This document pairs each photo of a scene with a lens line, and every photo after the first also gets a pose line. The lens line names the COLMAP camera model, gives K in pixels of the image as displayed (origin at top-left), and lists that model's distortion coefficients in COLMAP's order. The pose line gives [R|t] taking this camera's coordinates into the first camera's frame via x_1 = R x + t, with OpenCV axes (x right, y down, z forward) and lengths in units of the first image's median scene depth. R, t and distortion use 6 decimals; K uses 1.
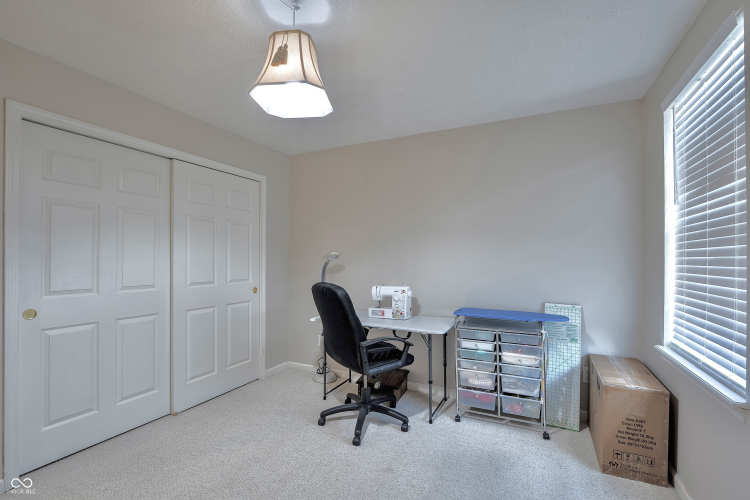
lens RADIAL K [[340.3, 0, 375.0], [0, 340.3, 250.0], [0, 0, 1]] dist [-0.000646, -0.000028]
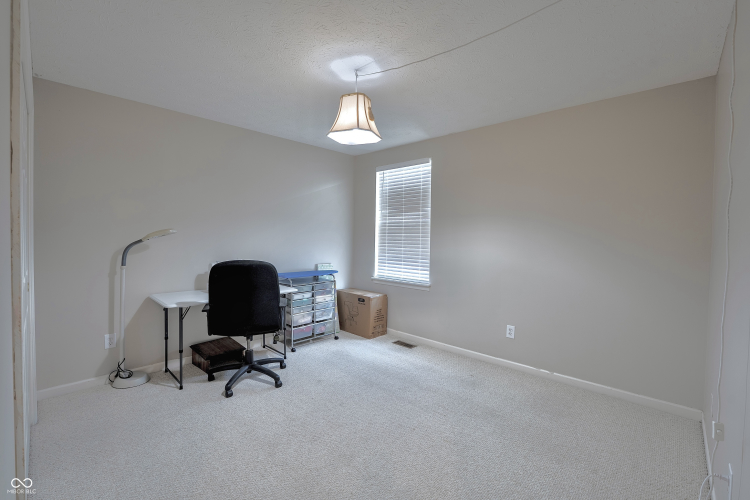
lens RADIAL K [[327.2, 0, 375.6], [0, 327.2, 233.2], [0, 0, 1]] dist [0.000404, 0.000032]
pose [[0.308405, 0.010417, 0.951198, -1.009071], [-0.041794, 0.999123, 0.002609, -0.009797], [-0.950336, -0.040559, 0.308570, 0.288032]]
